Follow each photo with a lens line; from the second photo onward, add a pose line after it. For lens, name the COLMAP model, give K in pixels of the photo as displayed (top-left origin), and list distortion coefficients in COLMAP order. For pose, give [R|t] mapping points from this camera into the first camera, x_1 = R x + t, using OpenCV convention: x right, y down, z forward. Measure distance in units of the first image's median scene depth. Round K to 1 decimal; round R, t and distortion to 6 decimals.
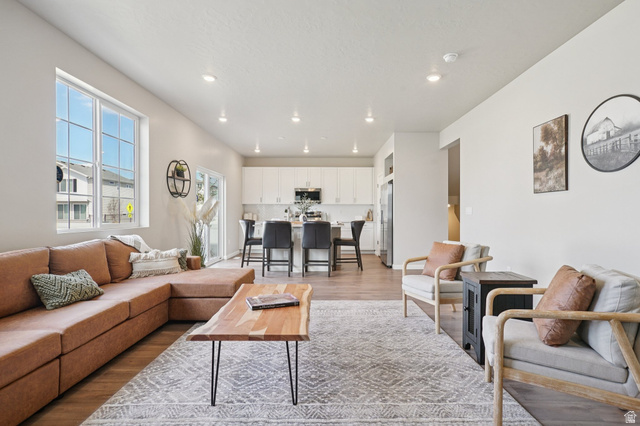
lens RADIAL K [[322.2, 0, 321.5], [0, 322.2, 215.3], [0, 0, 1]] dist [-0.045665, 0.044043]
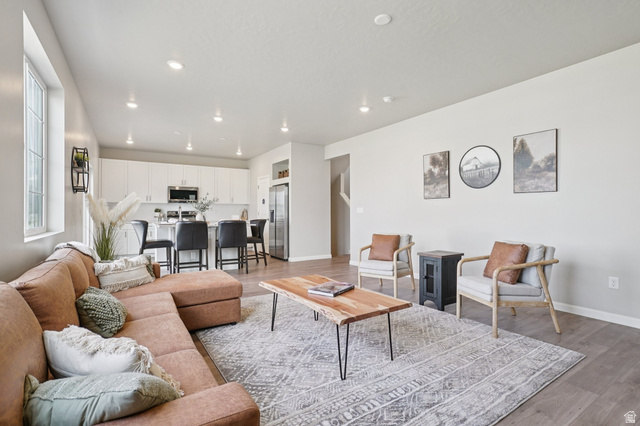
lens RADIAL K [[305.2, 0, 320.0], [0, 305.2, 213.0], [0, 0, 1]] dist [-0.021331, 0.000858]
pose [[0.838870, -0.004260, 0.544316, -0.539071], [0.006767, 0.999974, -0.002603, -0.002597], [-0.544290, 0.005867, 0.838877, 0.064228]]
